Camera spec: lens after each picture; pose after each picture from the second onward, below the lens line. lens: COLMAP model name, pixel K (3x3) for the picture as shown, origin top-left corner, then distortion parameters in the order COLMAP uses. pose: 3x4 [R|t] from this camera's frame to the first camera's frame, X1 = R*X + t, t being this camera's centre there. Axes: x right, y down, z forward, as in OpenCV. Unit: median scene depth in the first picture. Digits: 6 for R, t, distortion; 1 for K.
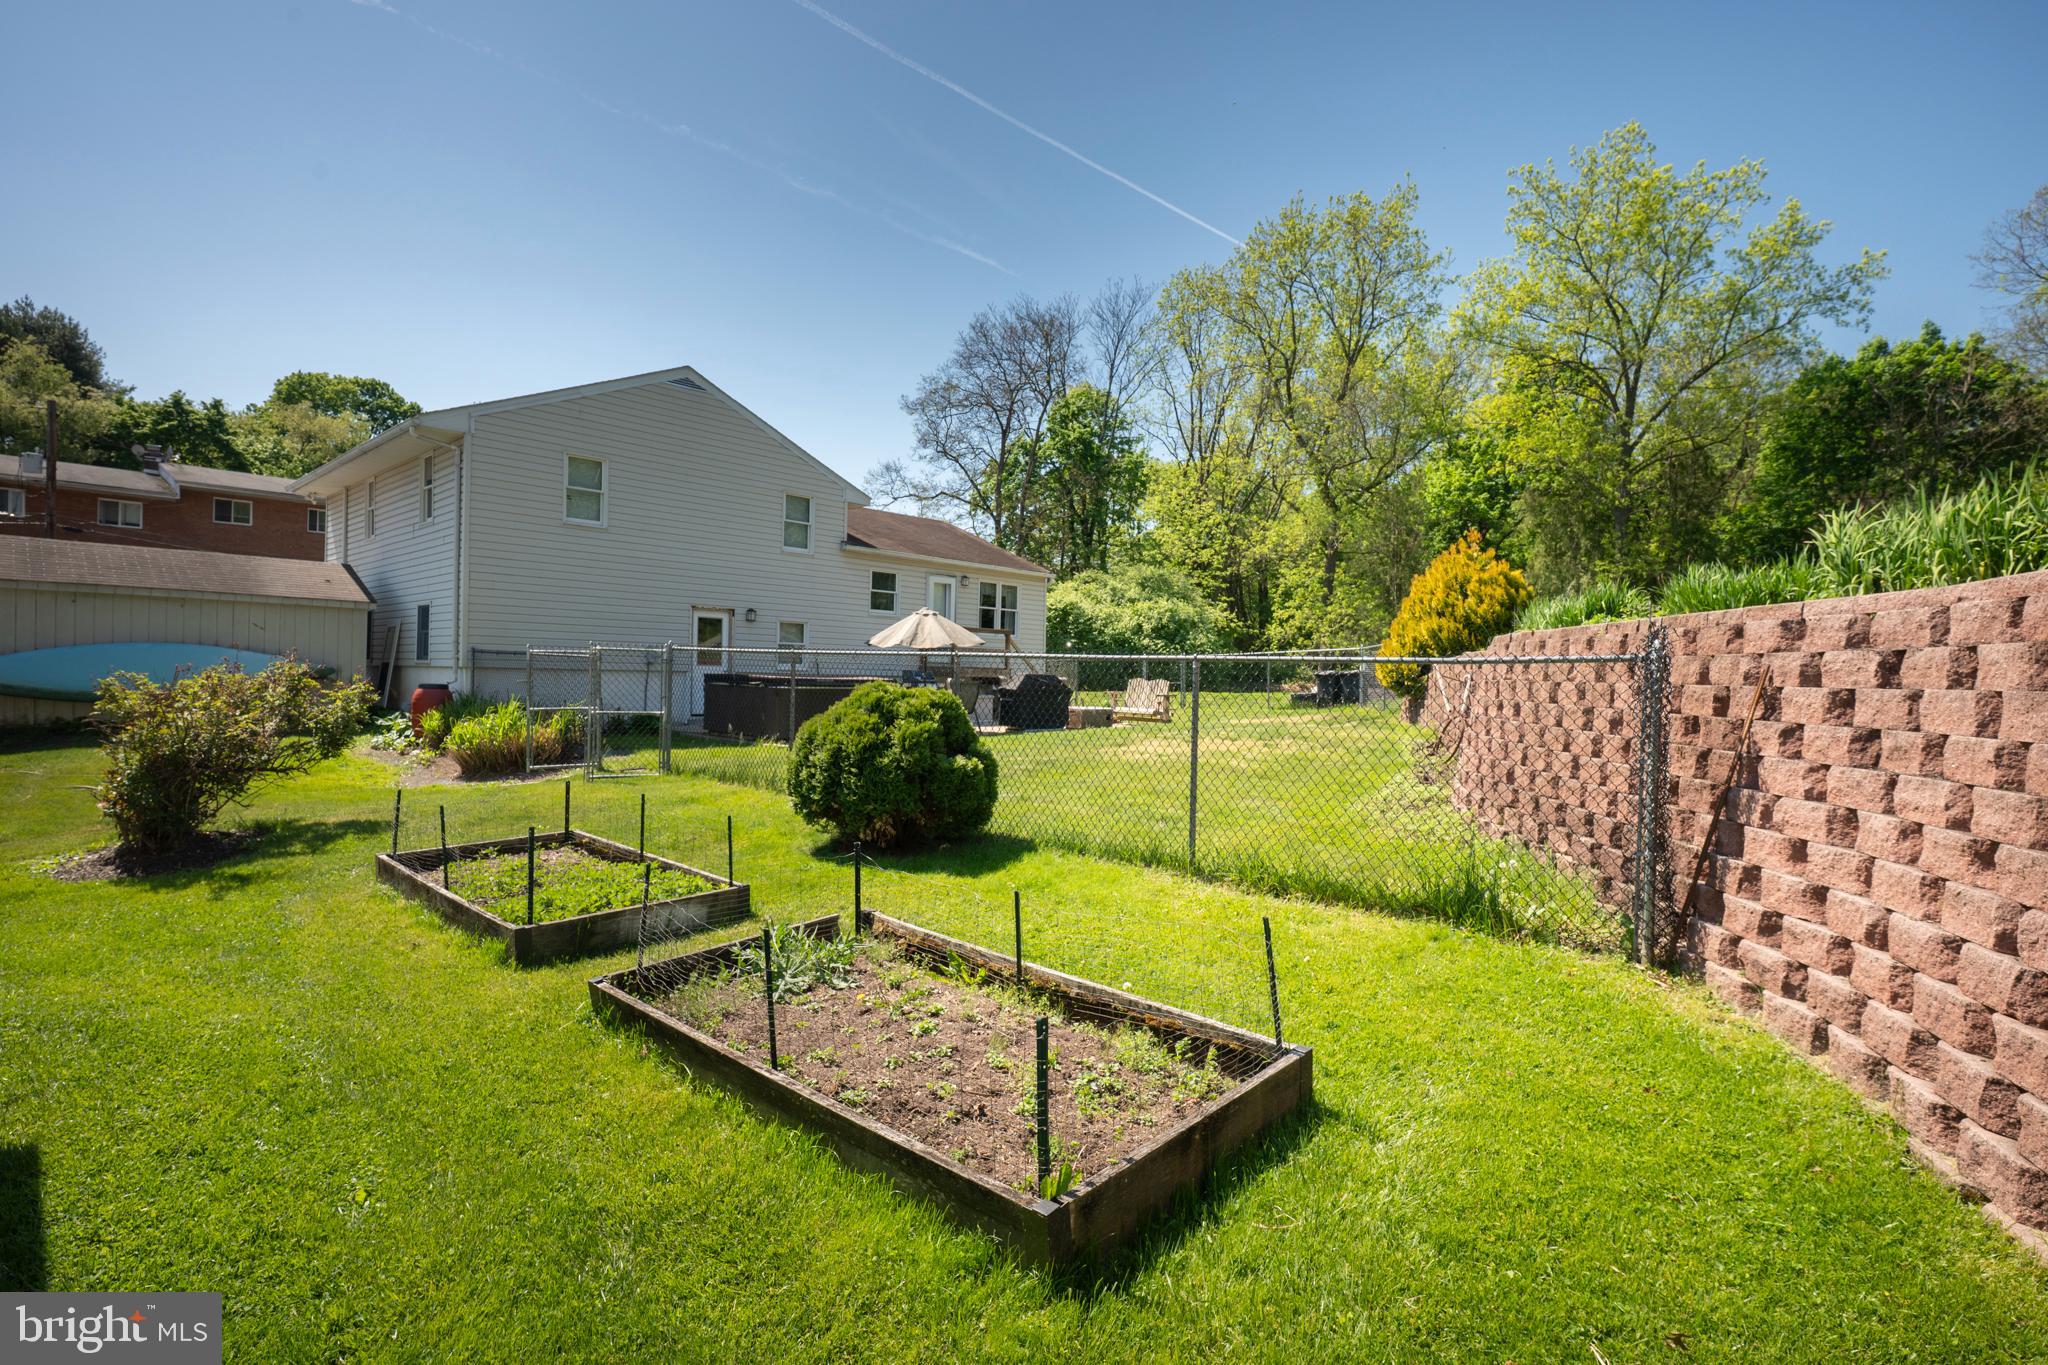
lens RADIAL K [[973.3, 0, 1023.1], [0, 973.3, 677.4], [0, 0, 1]] dist [-0.000610, 0.000222]
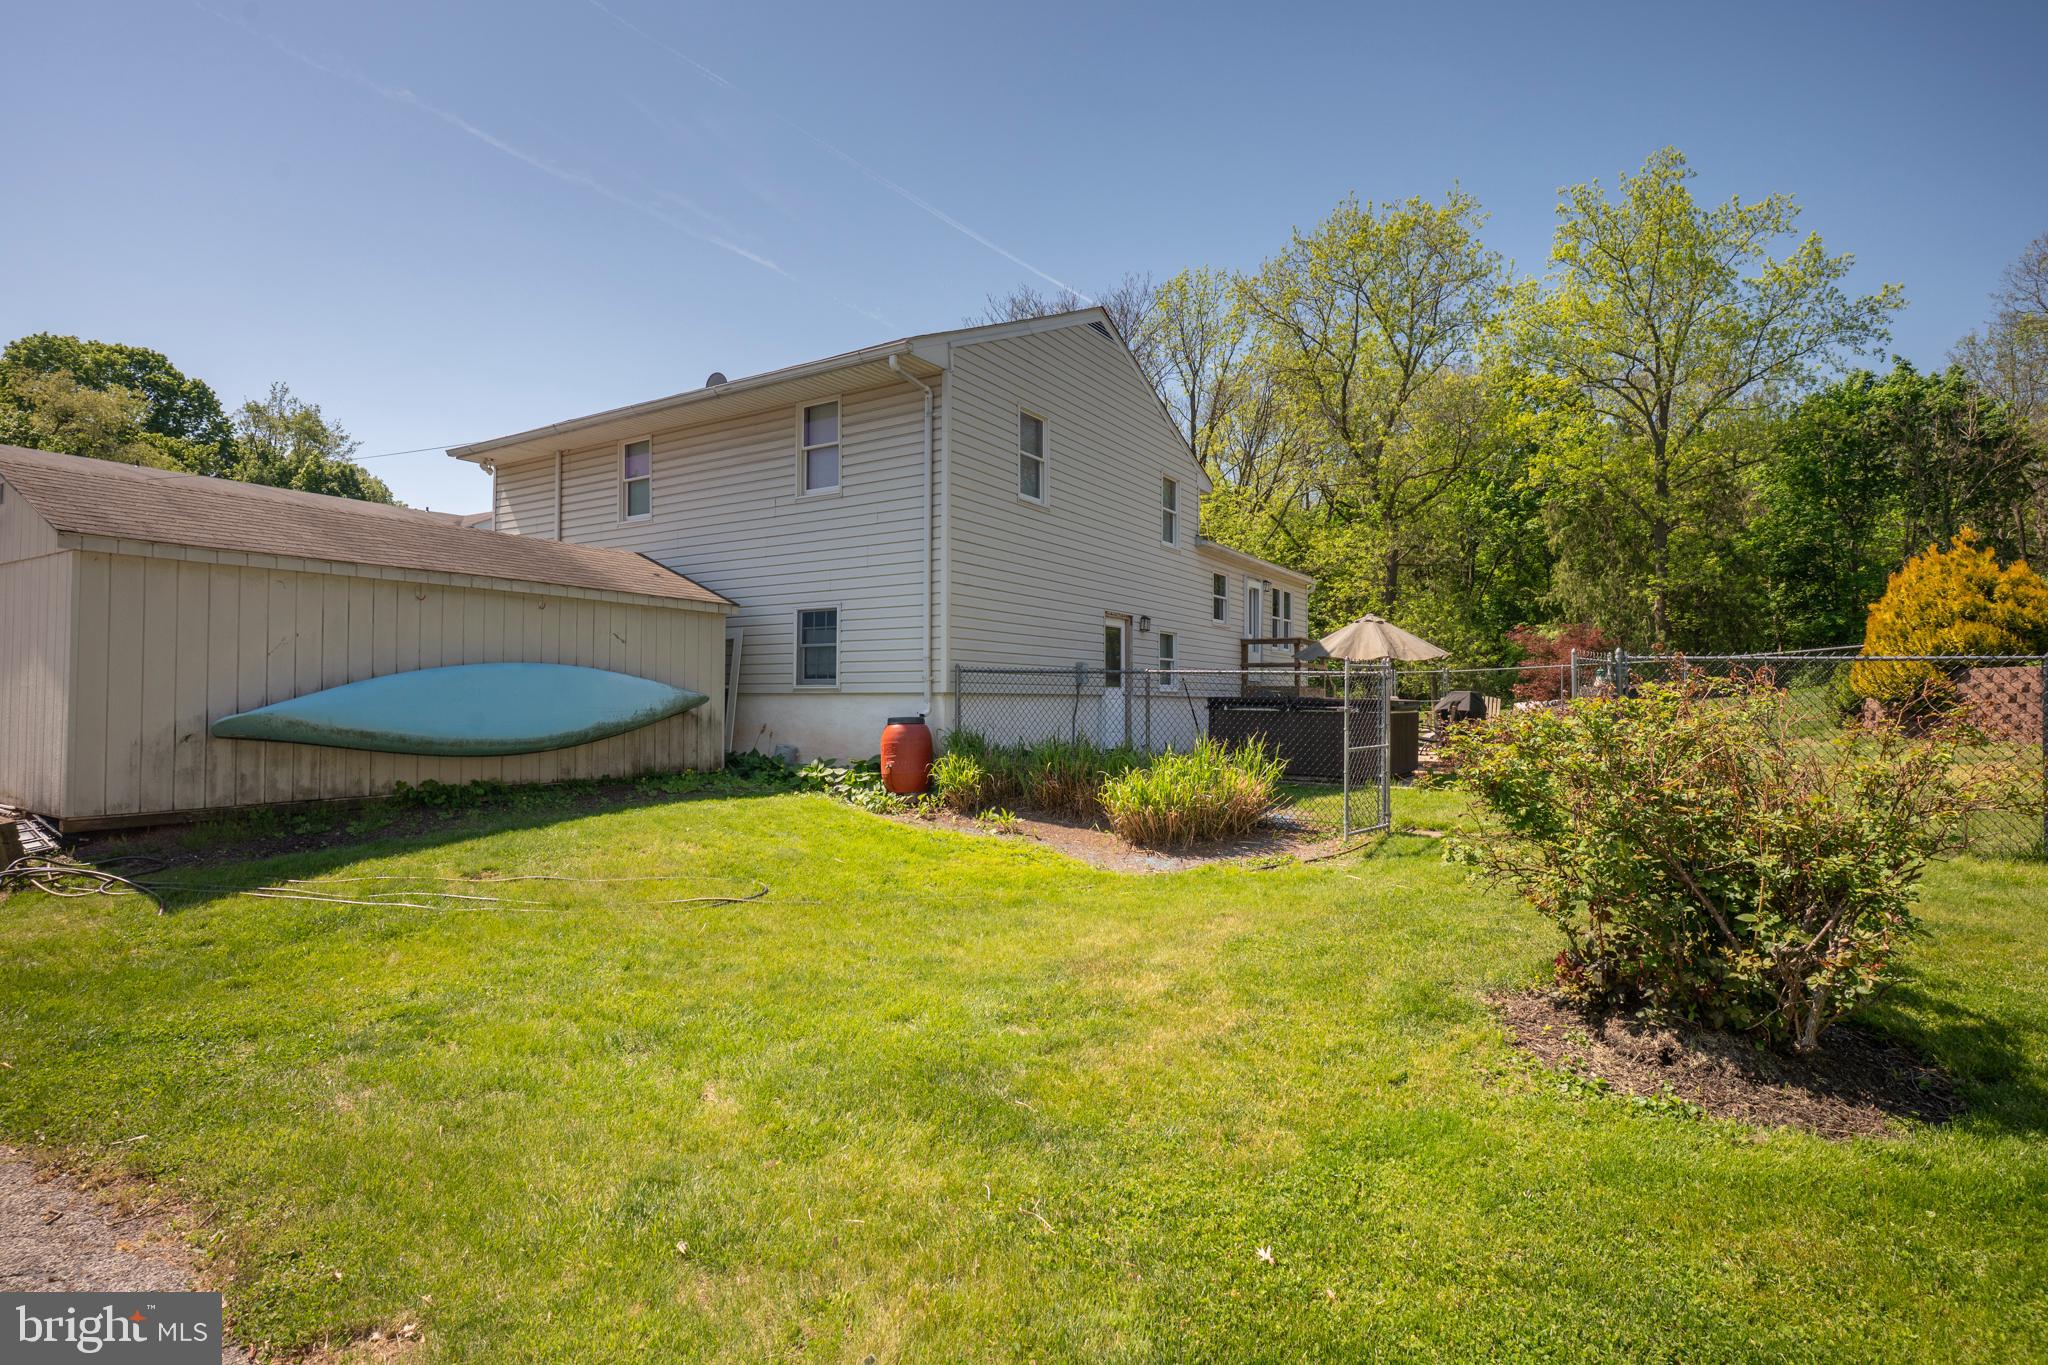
lens RADIAL K [[990.7, 0, 1024.0], [0, 990.7, 682.5], [0, 0, 1]] dist [0.009112, 0.000925]
pose [[0.982707, -0.013315, 0.184686, -0.256549], [0.016280, 0.999762, -0.014548, -0.002673], [-0.184448, 0.017303, 0.982690, 0.105581]]
